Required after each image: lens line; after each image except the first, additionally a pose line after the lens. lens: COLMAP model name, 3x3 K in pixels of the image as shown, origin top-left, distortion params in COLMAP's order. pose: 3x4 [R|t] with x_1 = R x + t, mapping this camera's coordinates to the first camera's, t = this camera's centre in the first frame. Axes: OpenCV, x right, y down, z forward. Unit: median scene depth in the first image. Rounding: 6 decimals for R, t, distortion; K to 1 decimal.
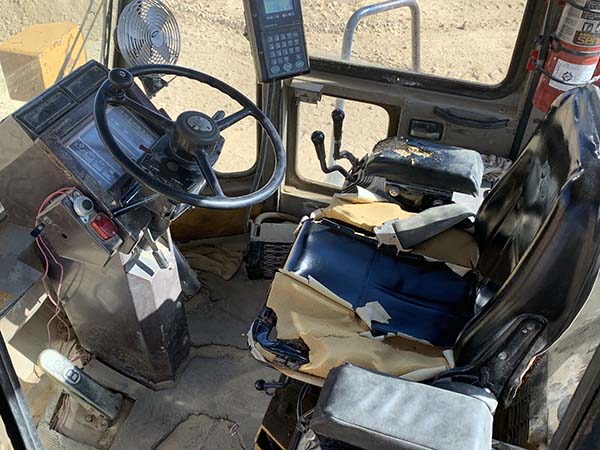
lens RADIAL K [[618.6, 0, 300.1], [0, 618.6, 219.6], [0, 0, 1]] dist [0.057268, -0.023573]
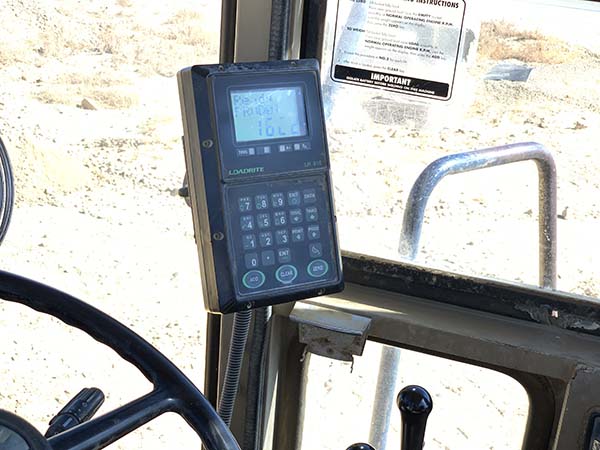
lens RADIAL K [[963.5, 0, 300.0], [0, 963.5, 225.0], [0, 0, 1]] dist [0.003927, 0.009747]
pose [[0.999245, 0.038587, 0.004456, -0.016388], [-0.035808, 0.959534, -0.279306, -0.114294], [-0.015053, 0.278935, 0.960192, 0.438521]]
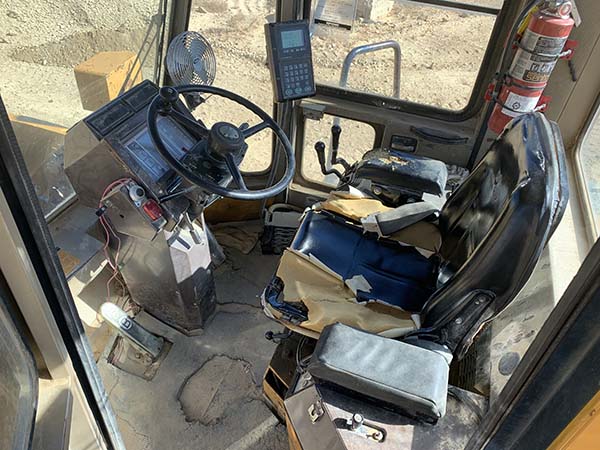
lens RADIAL K [[464.9, 0, 300.0], [0, 464.9, 225.0], [0, 0, 1]] dist [0.042875, -0.001363]
pose [[0.999352, 0.035982, 0.000739, -0.008221], [-0.035987, 0.998828, 0.032358, 0.000340], [0.000426, -0.032363, 0.999476, 0.027313]]
